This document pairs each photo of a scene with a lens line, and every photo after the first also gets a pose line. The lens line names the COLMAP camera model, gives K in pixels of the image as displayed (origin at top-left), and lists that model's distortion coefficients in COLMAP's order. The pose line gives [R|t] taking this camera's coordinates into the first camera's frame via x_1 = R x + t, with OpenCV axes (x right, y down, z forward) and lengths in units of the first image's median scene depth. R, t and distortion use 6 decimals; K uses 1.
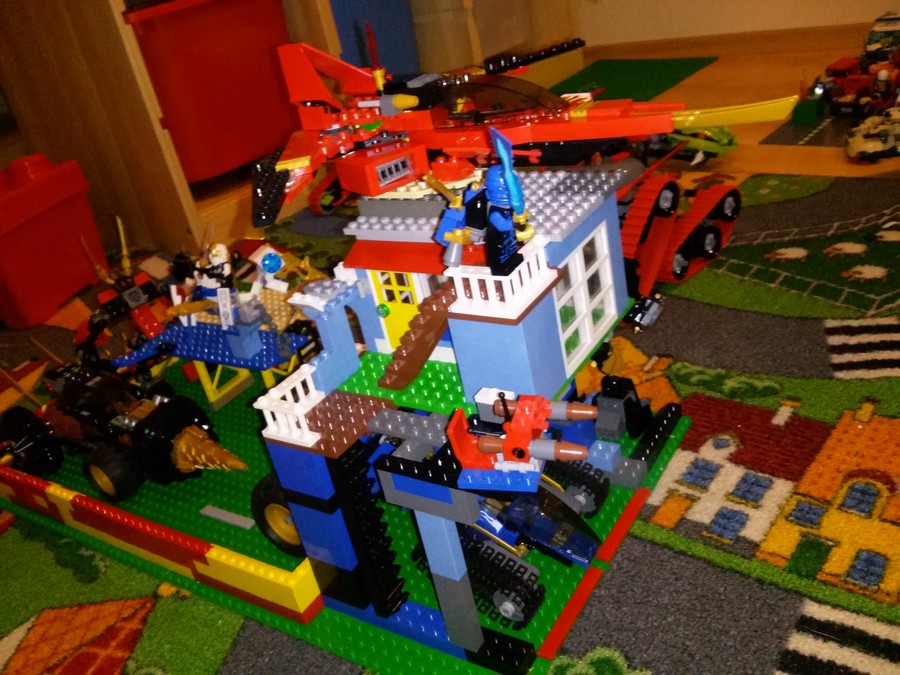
lens RADIAL K [[823.3, 0, 439.0], [0, 823.3, 337.3], [0, 0, 1]] dist [0.008506, -0.151305]
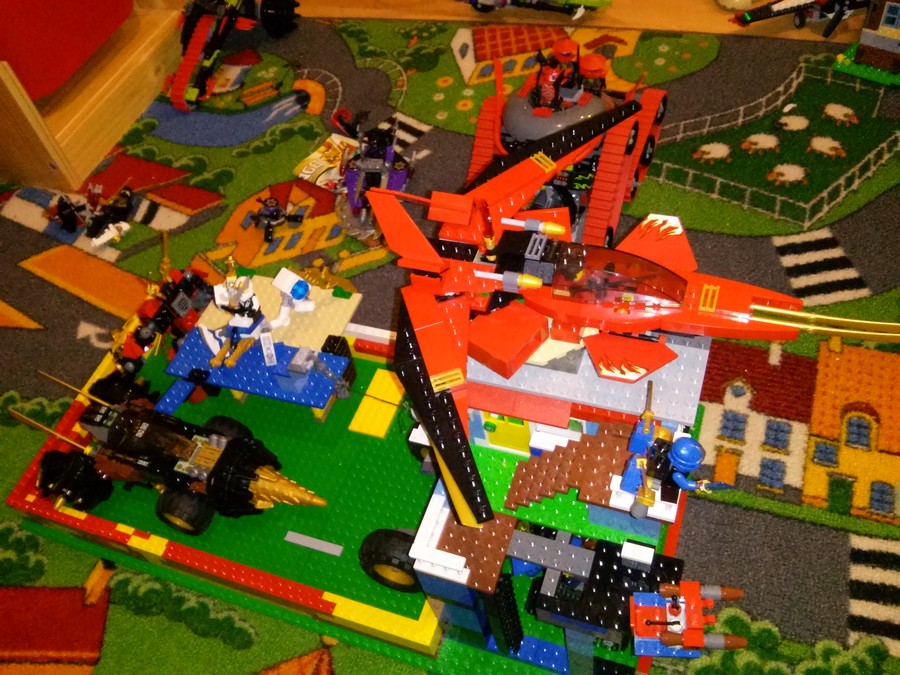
lens RADIAL K [[823.3, 0, 439.0], [0, 823.3, 337.3], [0, 0, 1]] dist [0.008506, -0.151305]
pose [[0.937560, -0.236211, 0.255315, -0.390088], [0.133471, 0.922166, 0.363037, -0.472199], [-0.321196, -0.306292, 0.896113, 0.060677]]
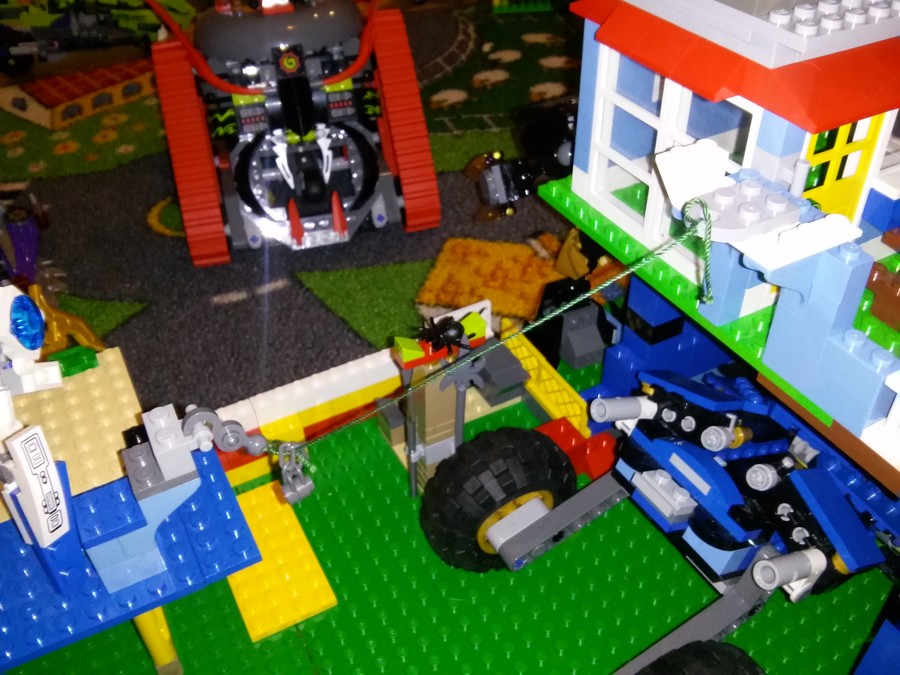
lens RADIAL K [[823.3, 0, 439.0], [0, 823.3, 337.3], [0, 0, 1]] dist [0.008506, -0.151305]
pose [[0.486360, -0.404131, 0.774682, -0.490791], [0.344274, 0.903520, 0.255201, -0.144192], [-0.803075, 0.142584, 0.578567, 0.802635]]
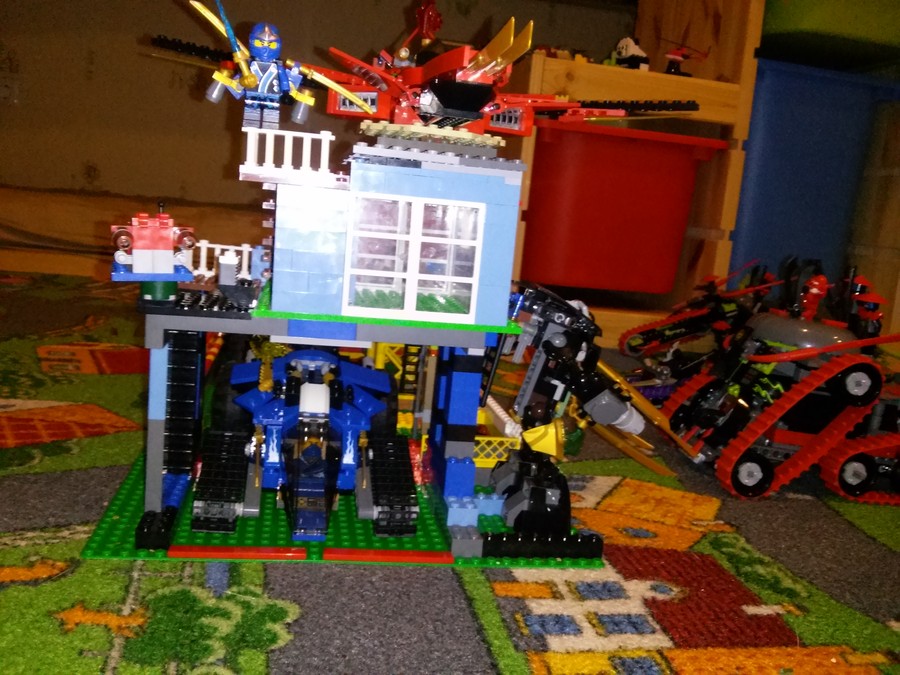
lens RADIAL K [[823.3, 0, 439.0], [0, 823.3, 337.3], [0, 0, 1]] dist [0.008506, -0.151305]
pose [[0.733542, 0.369441, -0.570464, 0.560749], [-0.512237, 0.852180, -0.106785, 0.121156], [0.446688, 0.370544, 0.814351, 0.202537]]
